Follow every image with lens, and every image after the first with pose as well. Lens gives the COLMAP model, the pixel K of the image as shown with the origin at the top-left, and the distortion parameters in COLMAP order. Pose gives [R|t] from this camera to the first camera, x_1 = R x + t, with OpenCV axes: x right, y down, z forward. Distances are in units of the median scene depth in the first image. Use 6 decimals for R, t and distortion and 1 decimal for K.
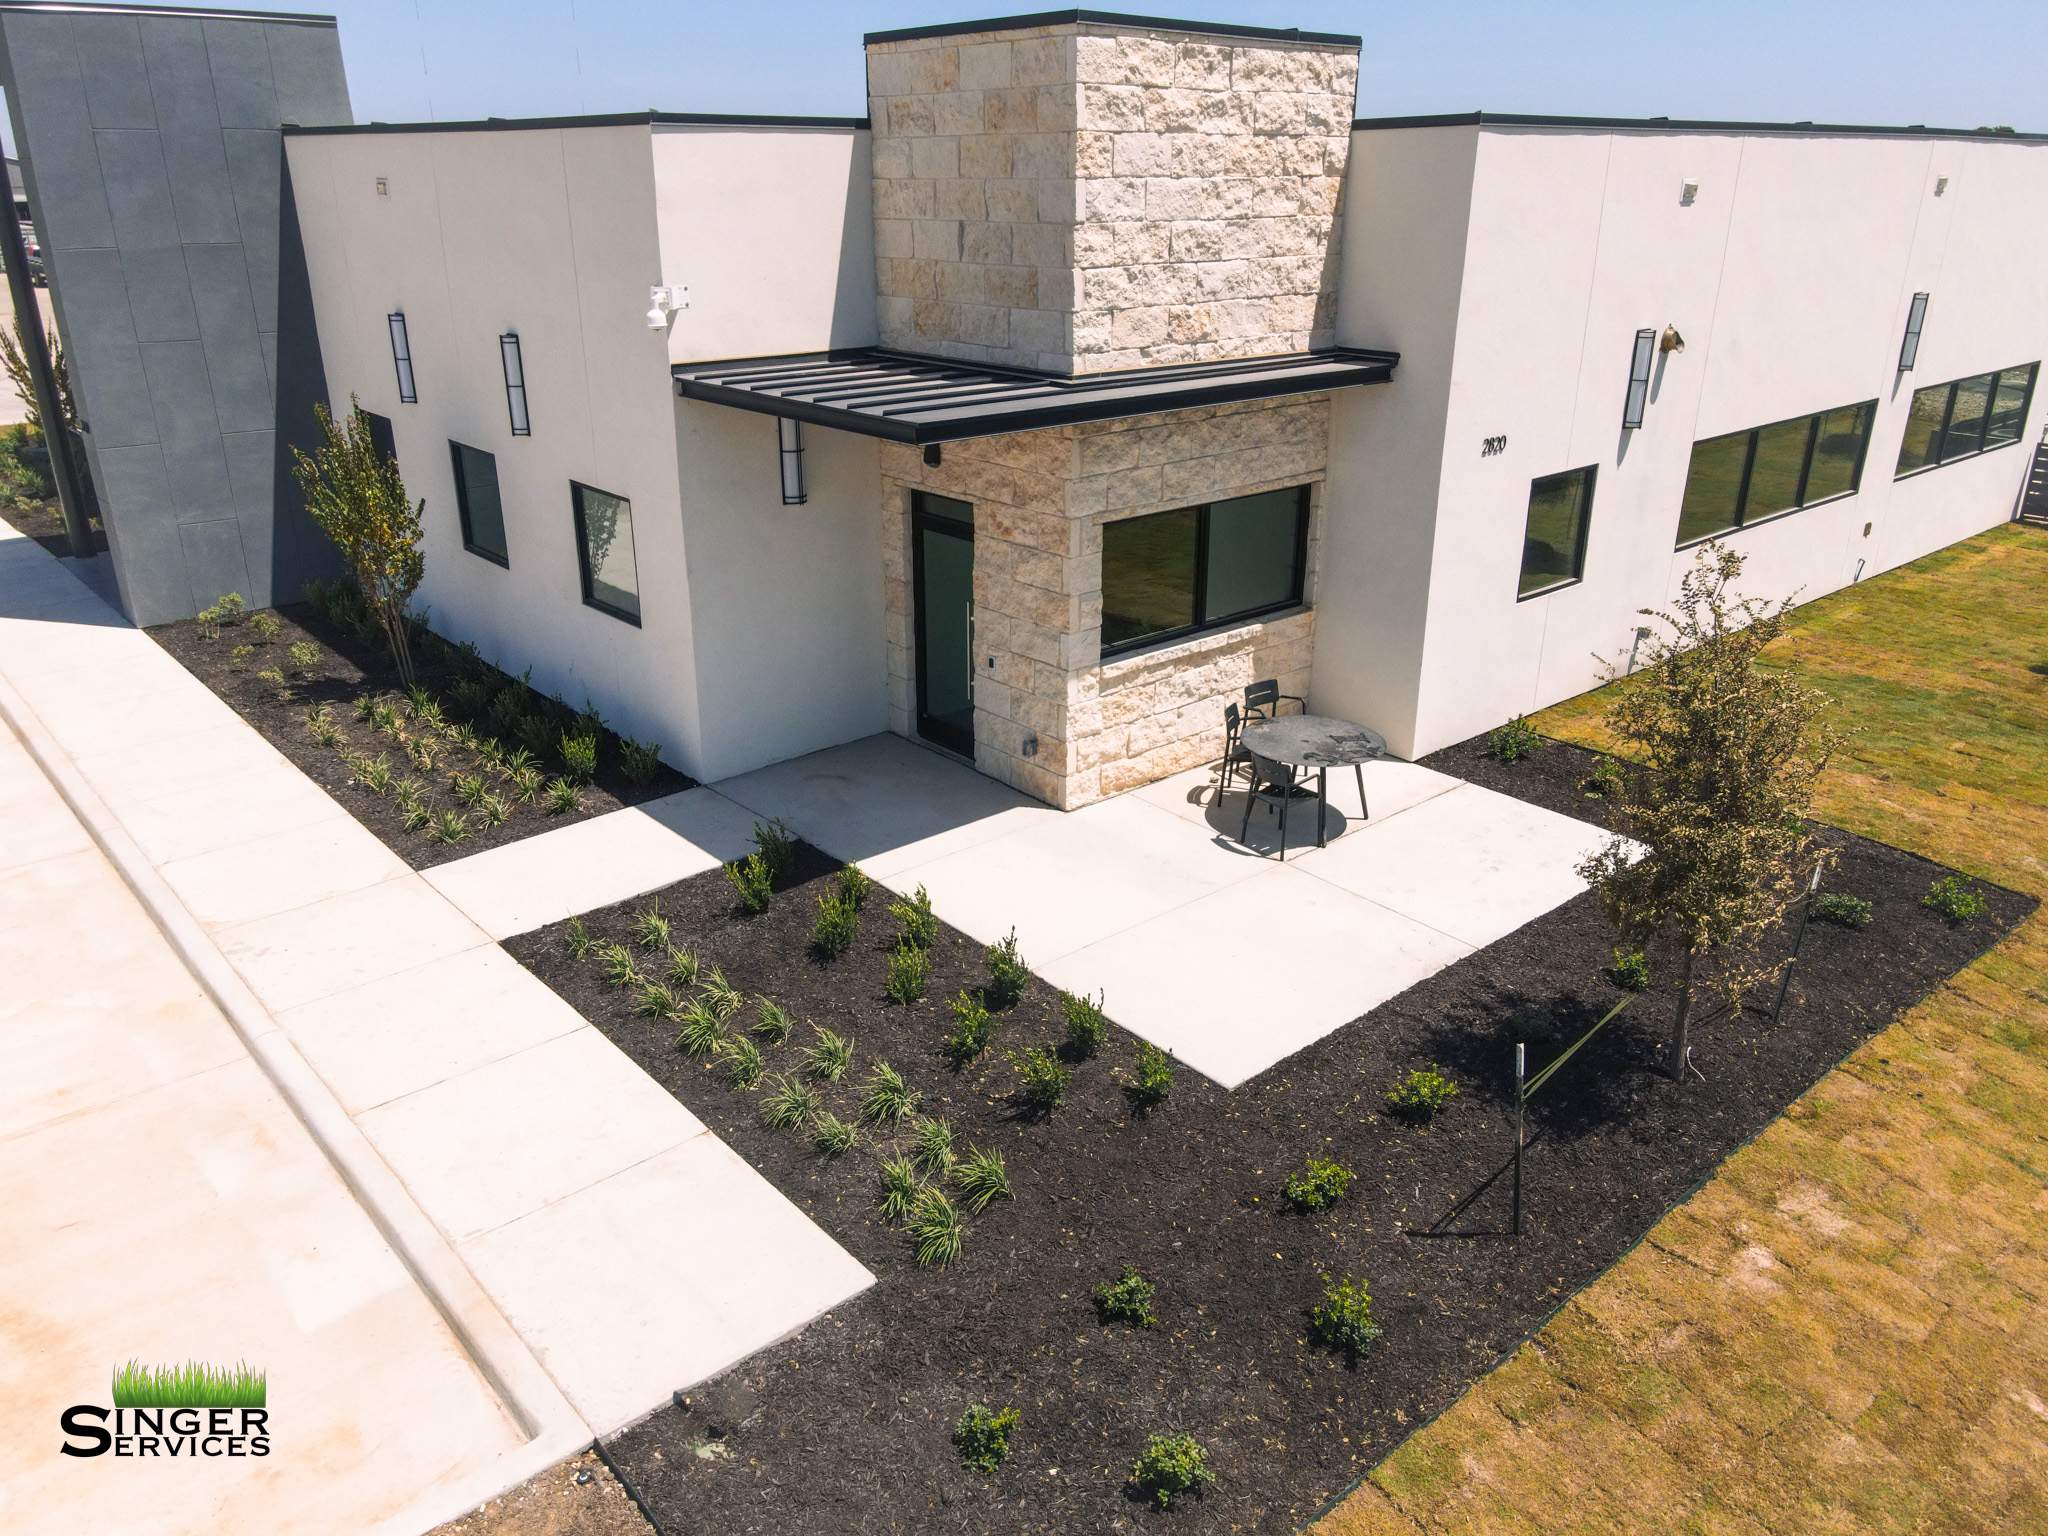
lens RADIAL K [[1499.6, 0, 1024.0], [0, 1499.6, 768.0], [0, 0, 1]] dist [-0.019711, 0.000290]
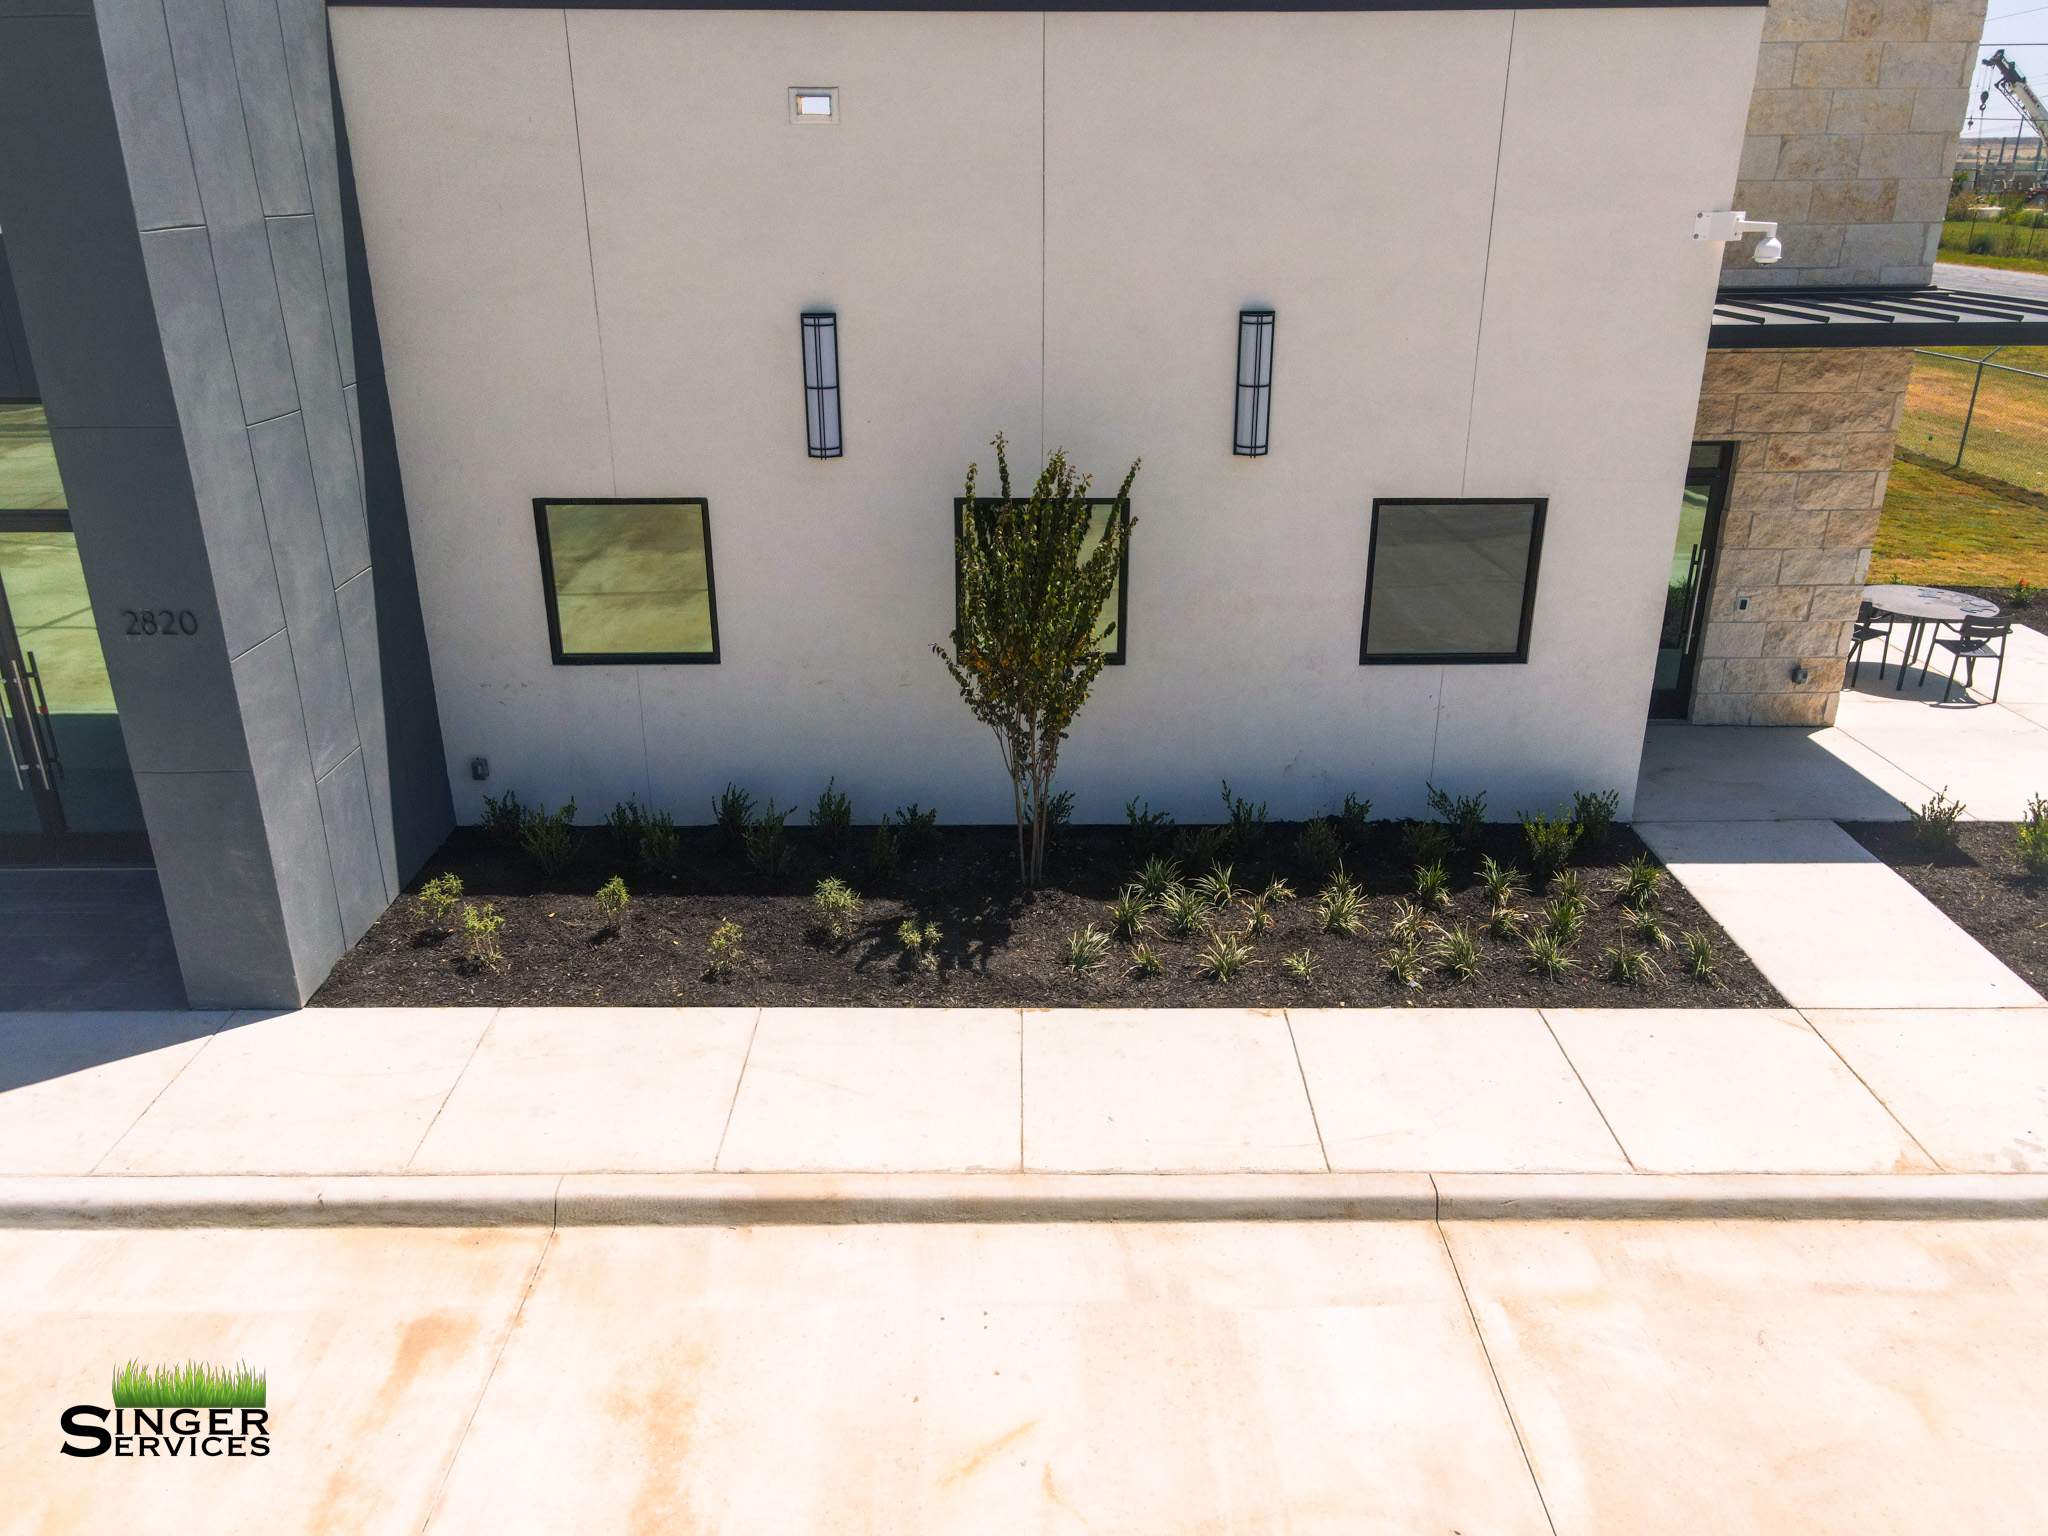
lens RADIAL K [[1485.9, 0, 1024.0], [0, 1485.9, 768.0], [0, 0, 1]] dist [0.006811, 0.005480]
pose [[0.671361, -0.286461, 0.683531, -1.075215], [0.282989, 0.951485, 0.120807, -0.228815], [-0.684976, 0.112327, 0.719855, 0.675317]]
